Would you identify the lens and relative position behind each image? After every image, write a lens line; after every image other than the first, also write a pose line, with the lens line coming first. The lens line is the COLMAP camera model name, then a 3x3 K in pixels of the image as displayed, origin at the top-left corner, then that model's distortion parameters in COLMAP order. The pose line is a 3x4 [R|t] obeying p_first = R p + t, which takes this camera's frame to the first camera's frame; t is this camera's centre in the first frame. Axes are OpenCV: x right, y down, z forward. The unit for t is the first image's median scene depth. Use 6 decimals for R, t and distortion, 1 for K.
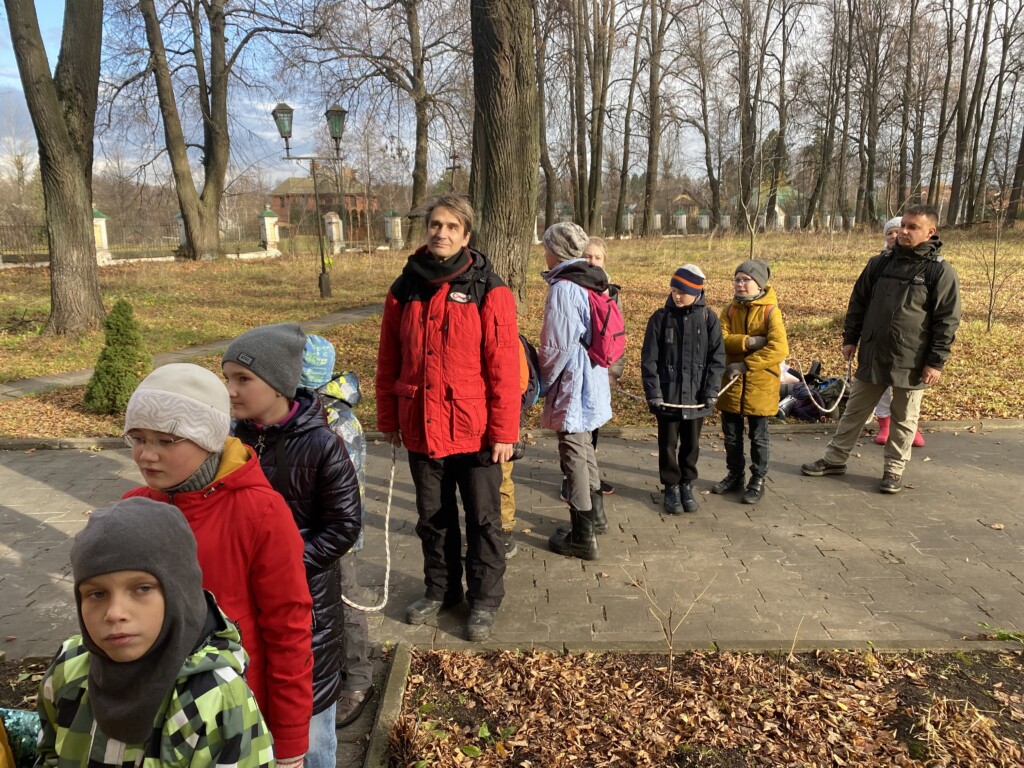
lens RADIAL K [[782.4, 0, 507.8], [0, 782.4, 390.4], [0, 0, 1]] dist [-0.018154, 0.038292]
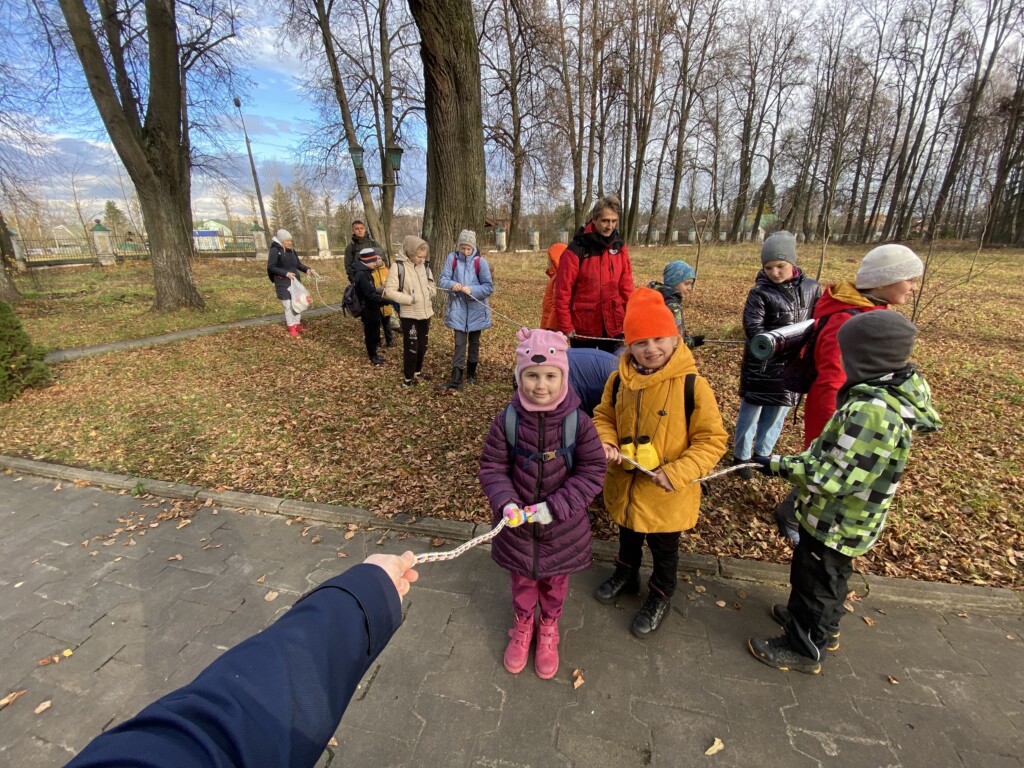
lens RADIAL K [[411.8, 0, 512.6], [0, 411.8, 387.7], [0, 0, 1]] dist [-0.004467, -0.008571]
pose [[0.979494, 0.075504, -0.186793, 0.080746], [-0.048608, 0.988297, 0.144591, -0.025636], [0.195524, -0.132547, 0.971700, 0.136806]]
